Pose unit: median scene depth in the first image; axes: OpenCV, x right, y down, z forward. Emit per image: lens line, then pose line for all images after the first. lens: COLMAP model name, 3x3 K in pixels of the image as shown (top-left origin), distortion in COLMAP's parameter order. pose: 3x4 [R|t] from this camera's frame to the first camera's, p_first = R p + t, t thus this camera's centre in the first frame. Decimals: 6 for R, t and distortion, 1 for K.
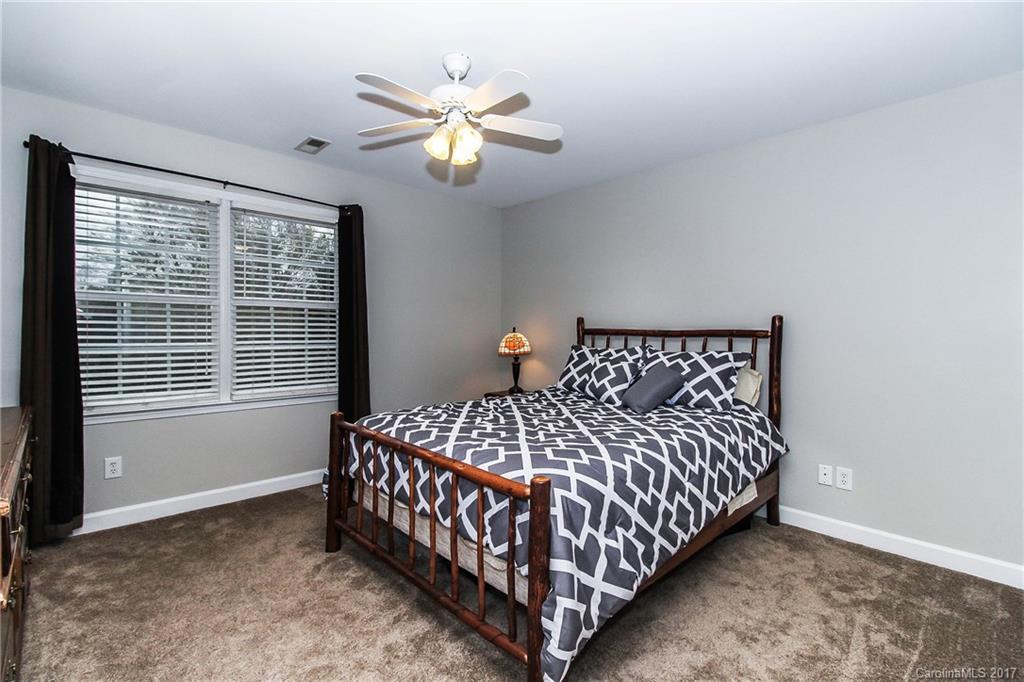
lens RADIAL K [[470.4, 0, 489.8], [0, 470.4, 337.6], [0, 0, 1]] dist [0.000113, -0.000029]
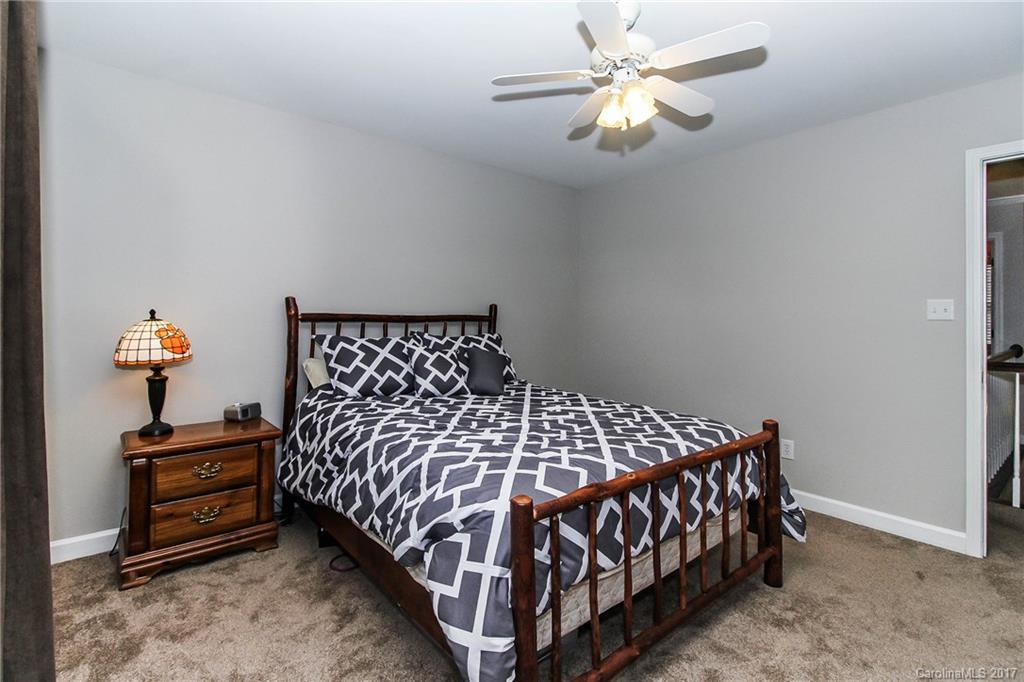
lens RADIAL K [[490.8, 0, 517.6], [0, 490.8, 323.0], [0, 0, 1]] dist [0.001409, 0.000160]
pose [[0.041344, -0.011643, 0.999077, -0.687945], [0.017837, 0.999781, 0.010913, -0.009136], [-0.998986, 0.017369, 0.041542, 0.844919]]
